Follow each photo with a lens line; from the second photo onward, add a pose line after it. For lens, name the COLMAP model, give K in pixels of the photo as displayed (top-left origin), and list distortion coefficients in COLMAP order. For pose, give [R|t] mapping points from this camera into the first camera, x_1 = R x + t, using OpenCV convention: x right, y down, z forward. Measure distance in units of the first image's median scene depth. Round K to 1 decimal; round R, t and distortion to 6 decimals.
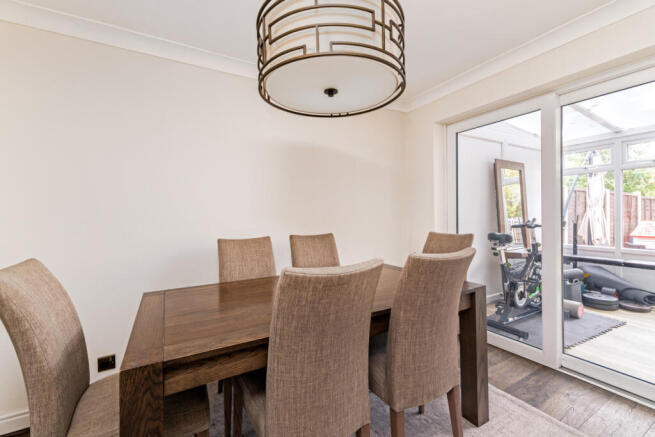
lens RADIAL K [[284.8, 0, 327.9], [0, 284.8, 215.9], [0, 0, 1]] dist [-0.002640, 0.000065]
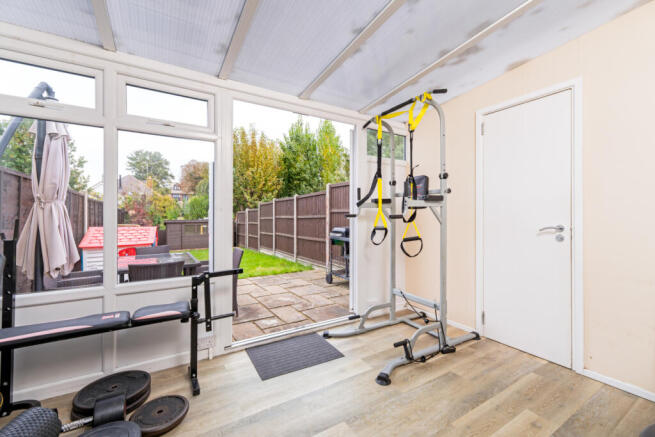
lens RADIAL K [[284.8, 0, 327.9], [0, 284.8, 215.3], [0, 0, 1]] dist [-0.002640, 0.000065]
pose [[-0.020468, 0.019787, 0.999595, 0.422527], [0.000393, 0.999804, -0.019783, 0.000447], [-0.999790, -0.000012, -0.020472, 0.511162]]
